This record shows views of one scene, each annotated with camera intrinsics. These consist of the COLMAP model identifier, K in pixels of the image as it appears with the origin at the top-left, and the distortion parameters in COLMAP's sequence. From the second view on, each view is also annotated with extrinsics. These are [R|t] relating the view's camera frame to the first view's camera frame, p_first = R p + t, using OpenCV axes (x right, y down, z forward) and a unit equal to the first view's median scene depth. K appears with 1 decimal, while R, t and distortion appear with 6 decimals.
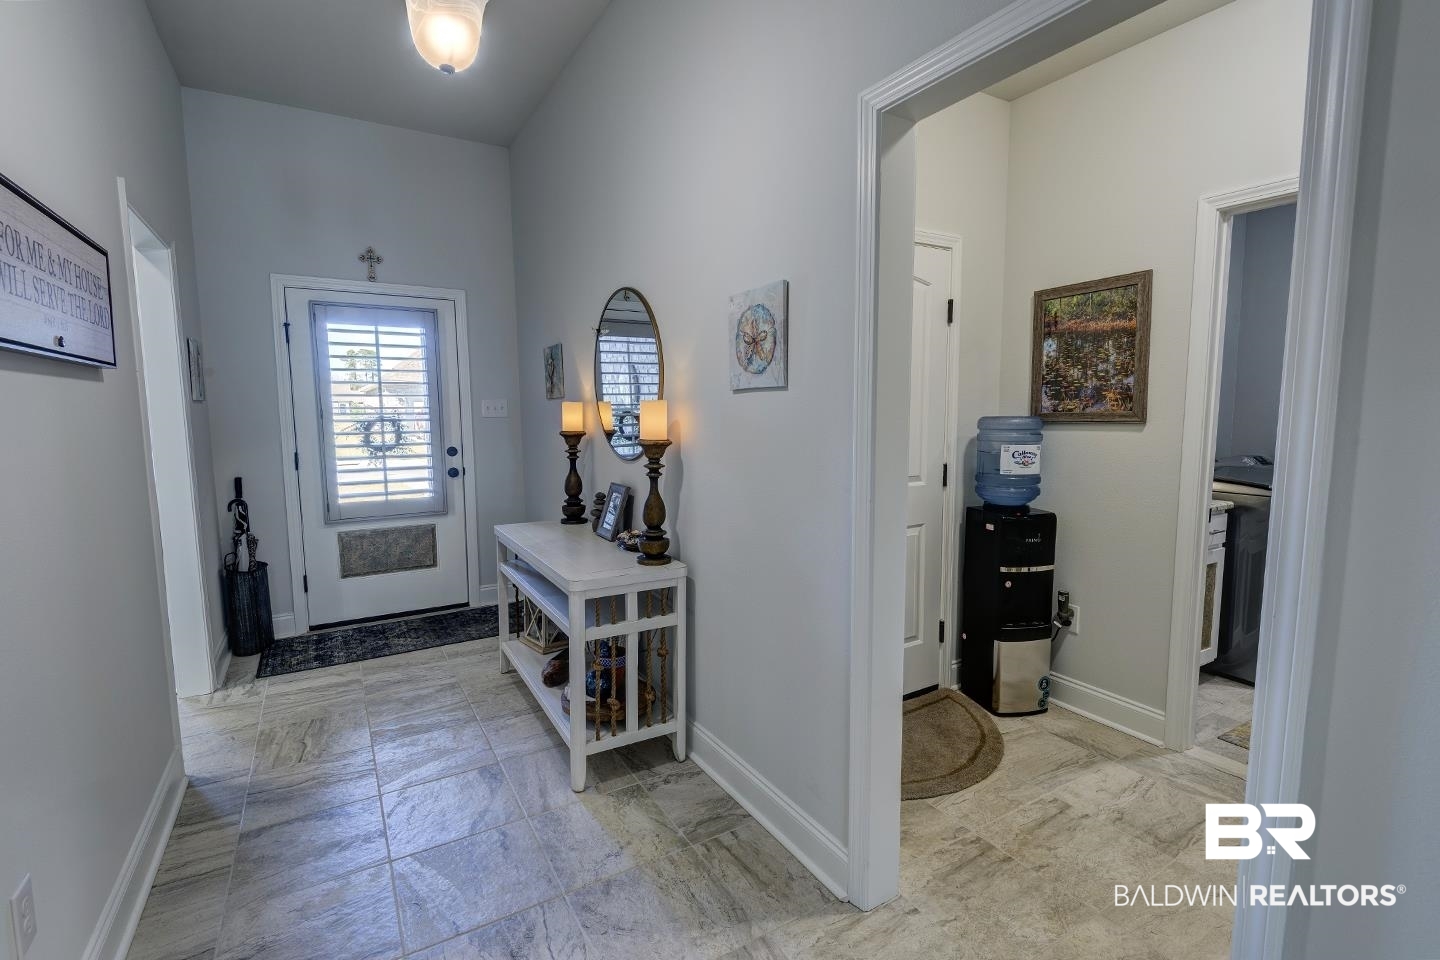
lens RADIAL K [[654.3, 0, 719.4], [0, 654.3, 480.9], [0, 0, 1]] dist [0.012098, -0.008023]
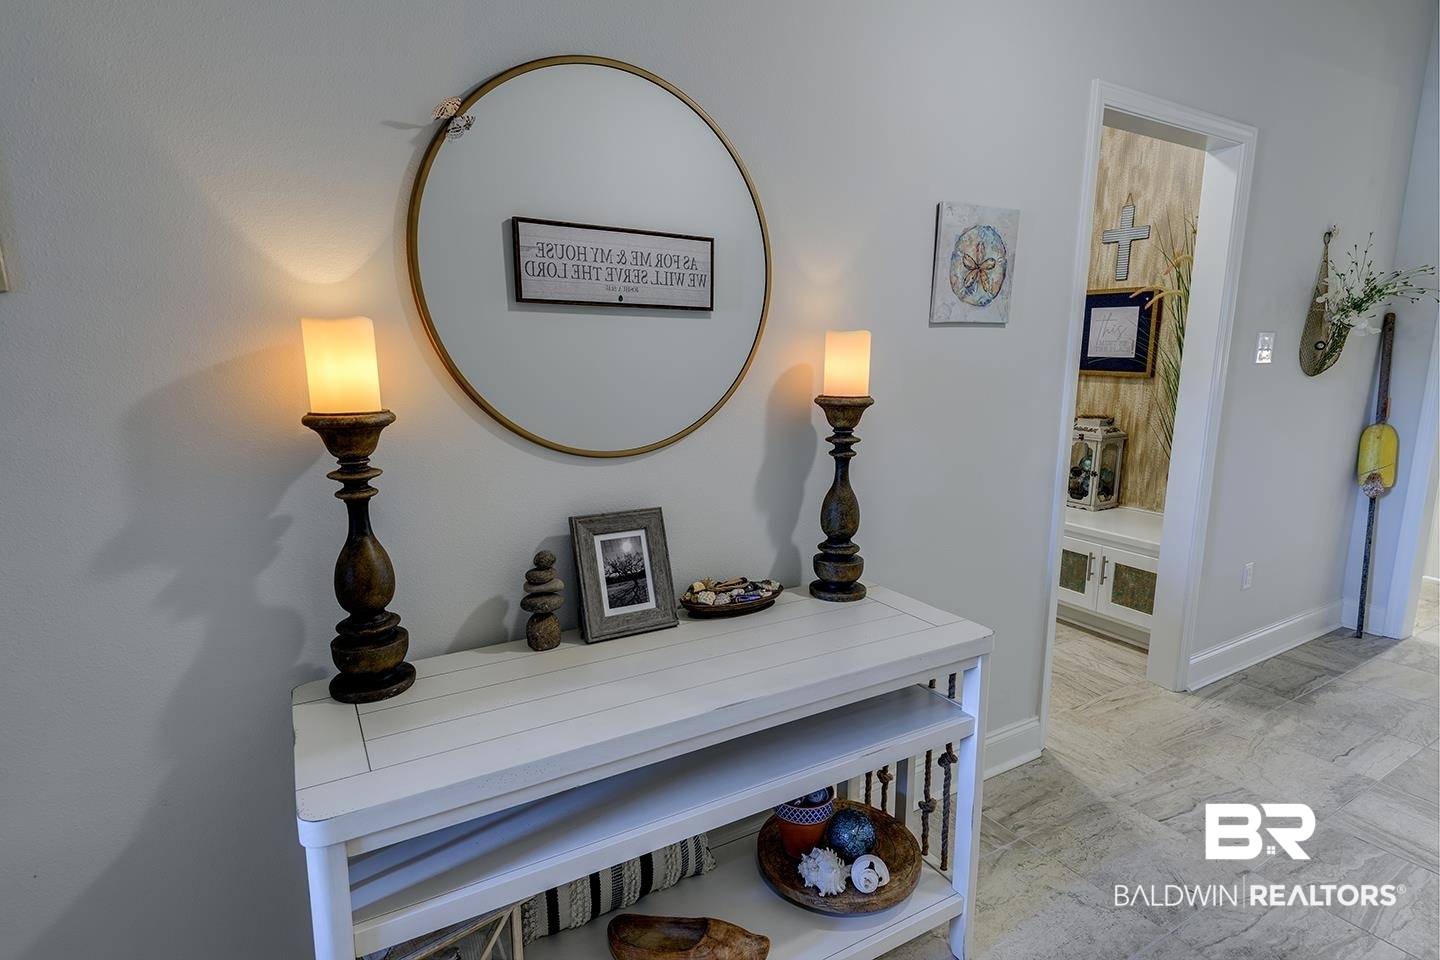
lens RADIAL K [[741.6, 0, 719.4], [0, 741.6, 474.1], [0, 0, 1]] dist [-0.017280, -0.000611]
pose [[0.000262, -0.176388, 0.984321, -0.942764], [0.104456, 0.978941, 0.175396, -0.152410], [-0.994529, 0.102772, 0.018681, 1.337708]]
